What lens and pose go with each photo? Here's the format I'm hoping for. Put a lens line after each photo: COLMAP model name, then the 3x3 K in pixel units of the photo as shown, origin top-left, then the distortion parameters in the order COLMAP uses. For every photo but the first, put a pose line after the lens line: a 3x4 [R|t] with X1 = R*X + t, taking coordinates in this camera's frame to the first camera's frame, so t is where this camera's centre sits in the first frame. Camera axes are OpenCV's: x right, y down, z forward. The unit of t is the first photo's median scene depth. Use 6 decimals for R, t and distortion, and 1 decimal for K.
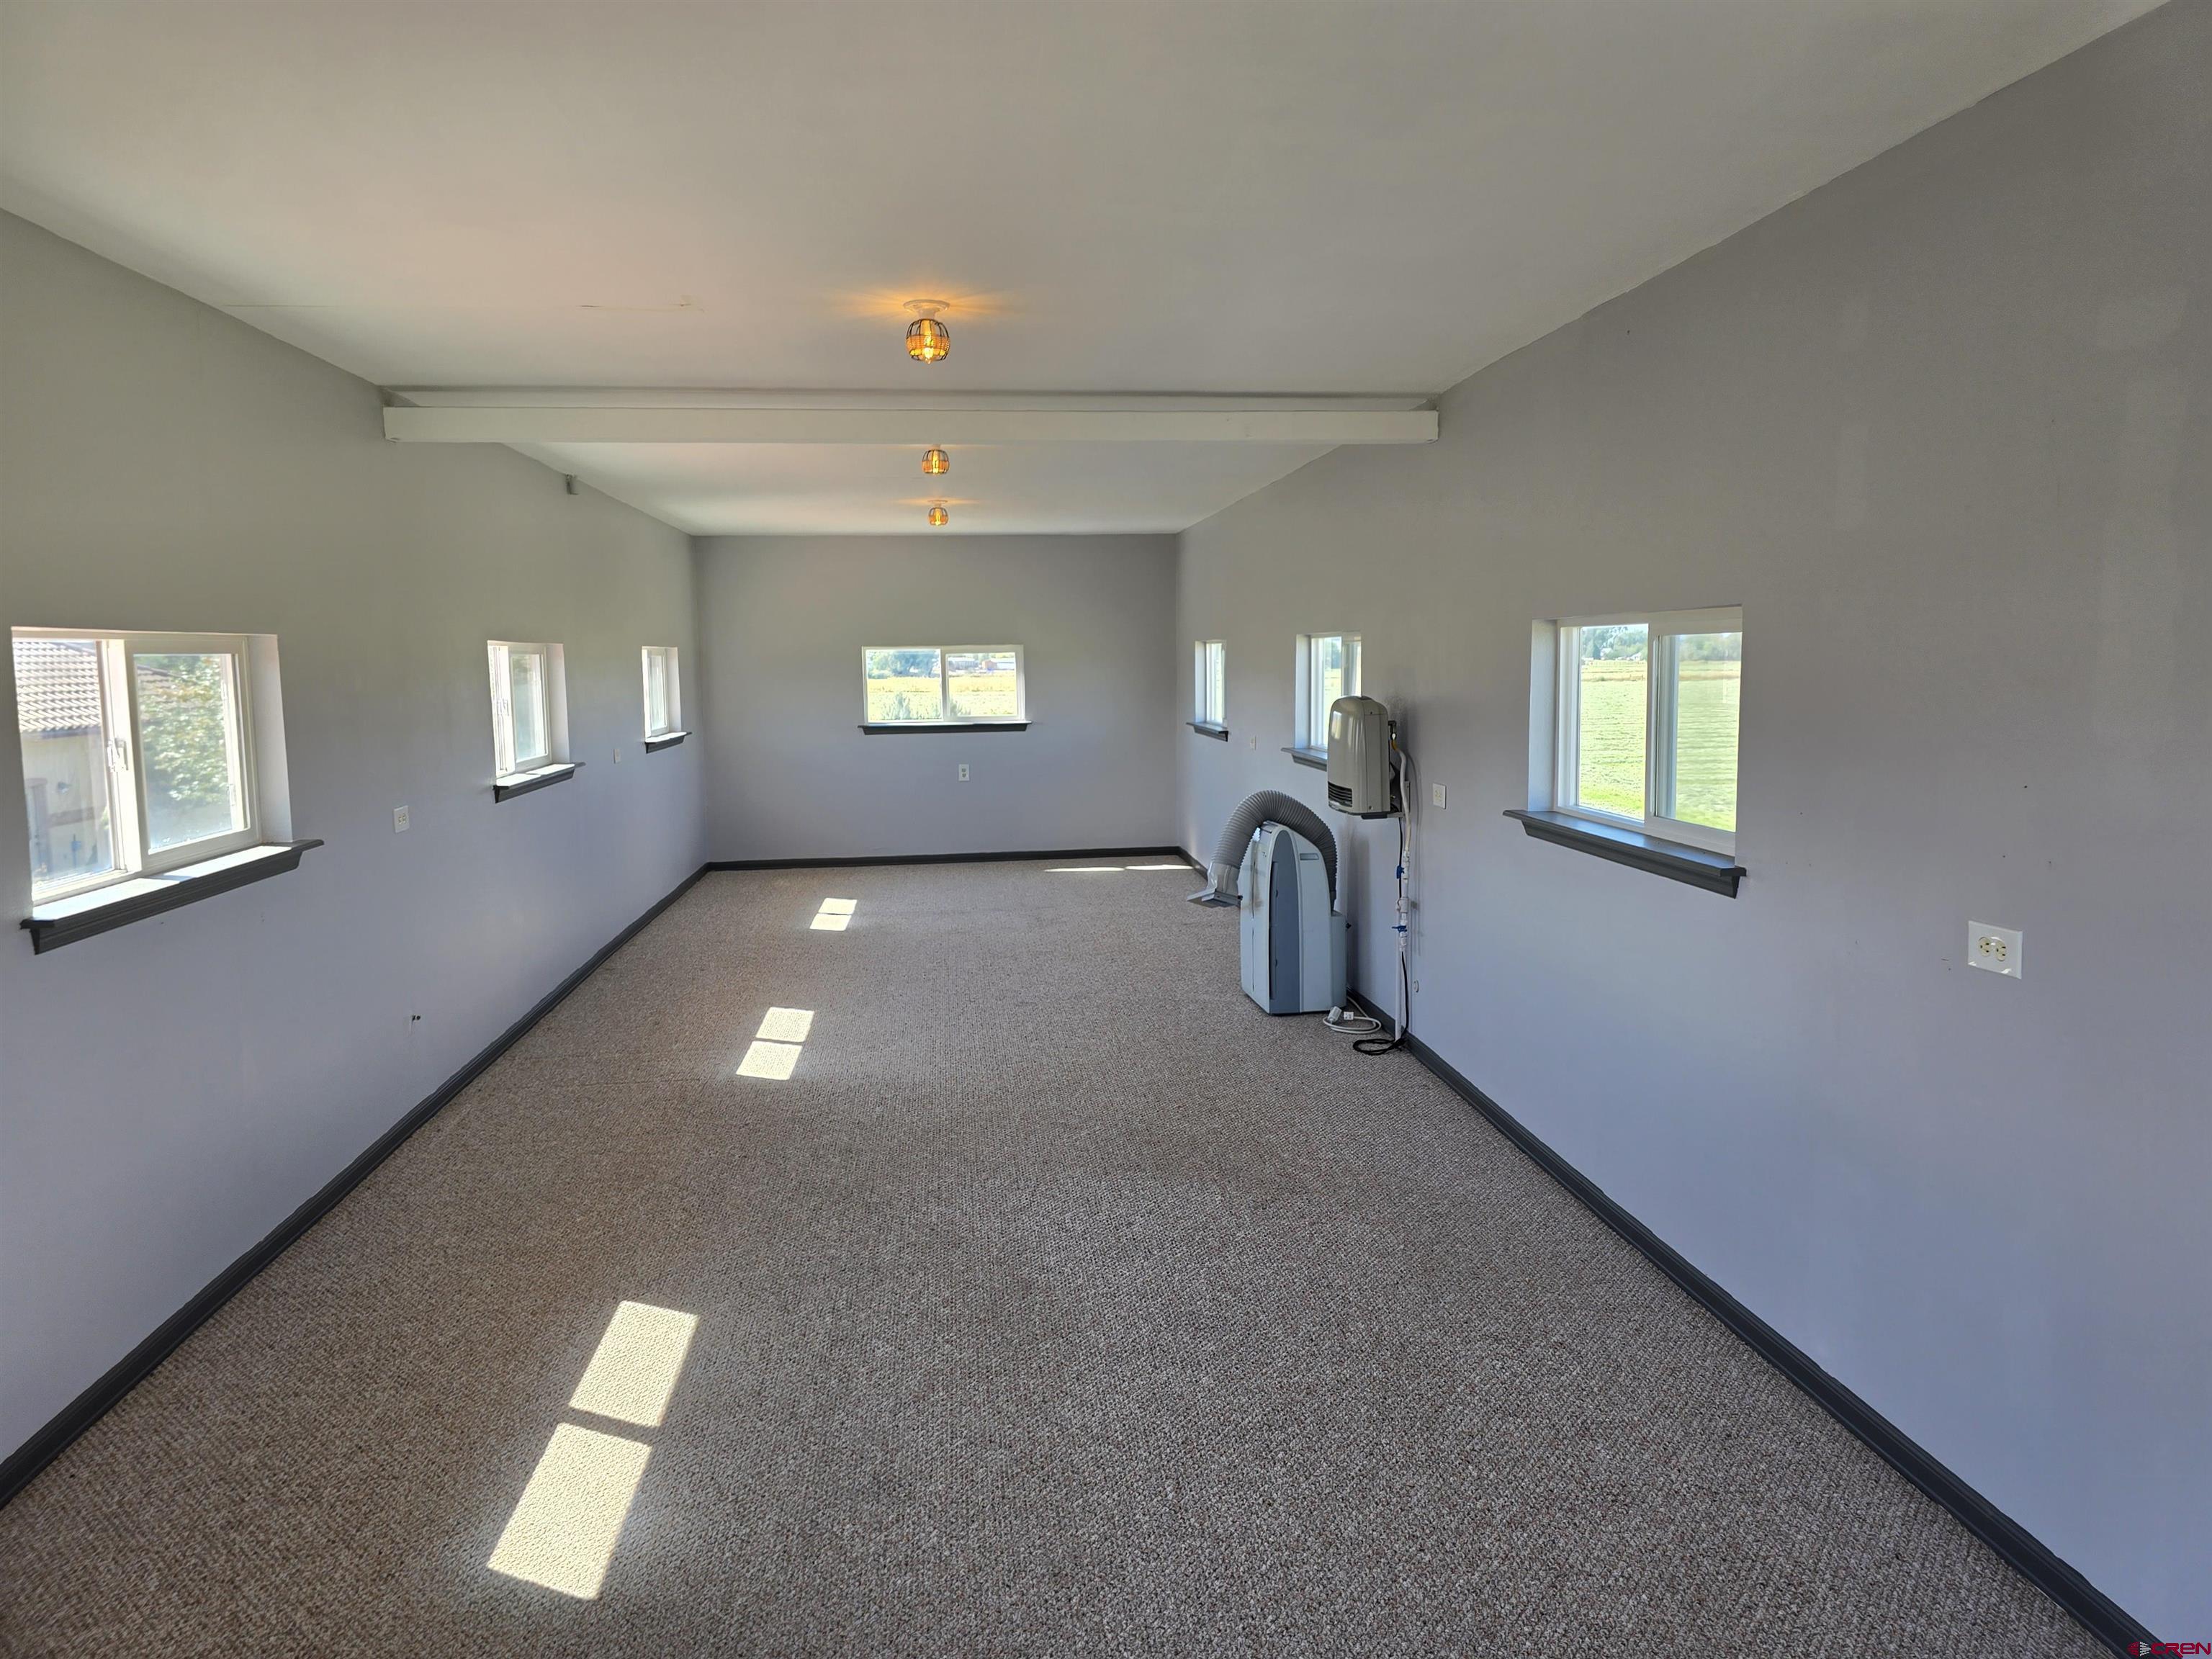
lens RADIAL K [[1505.0, 0, 1094.6], [0, 1505.0, 829.0], [0, 0, 1]] dist [0.117968, -0.139393]
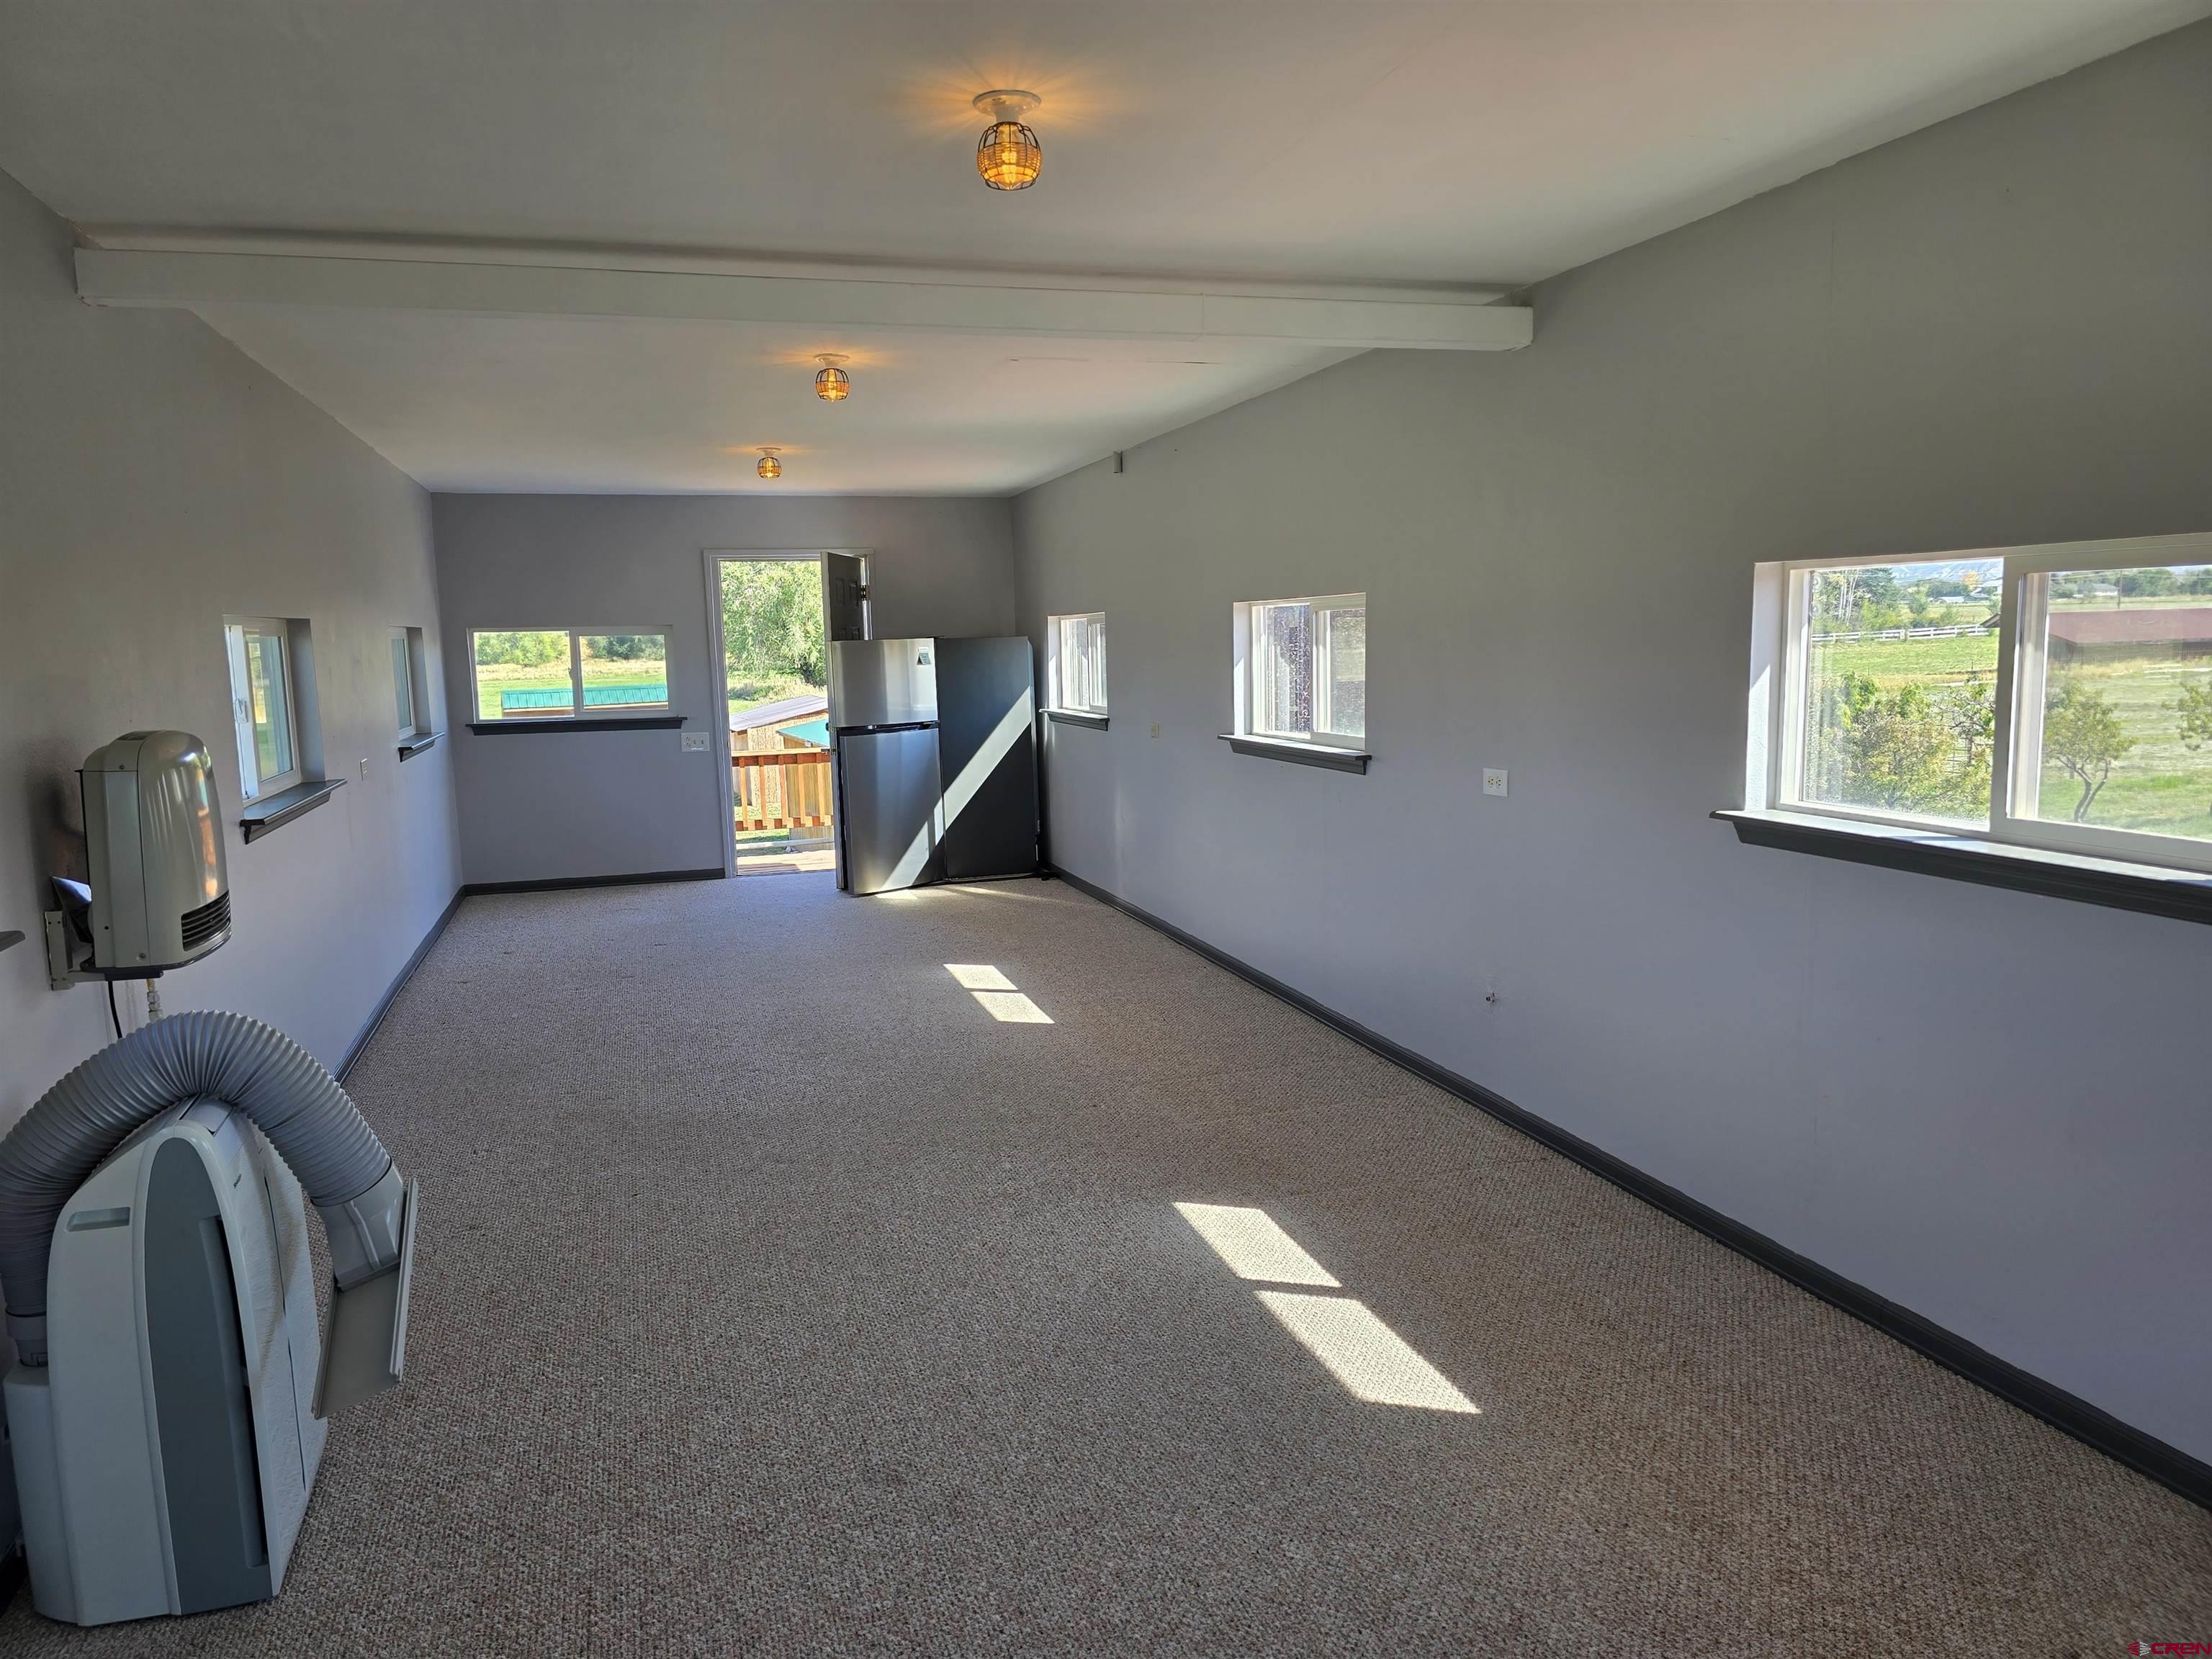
lens RADIAL K [[1505.0, 0, 1094.6], [0, 1505.0, 829.0], [0, 0, 1]] dist [0.117968, -0.139393]
pose [[0.517612, -0.105744, 0.849056, -1.003411], [0.122288, 0.991289, 0.048908, -0.011201], [-0.846831, 0.078515, 0.526034, 0.374759]]
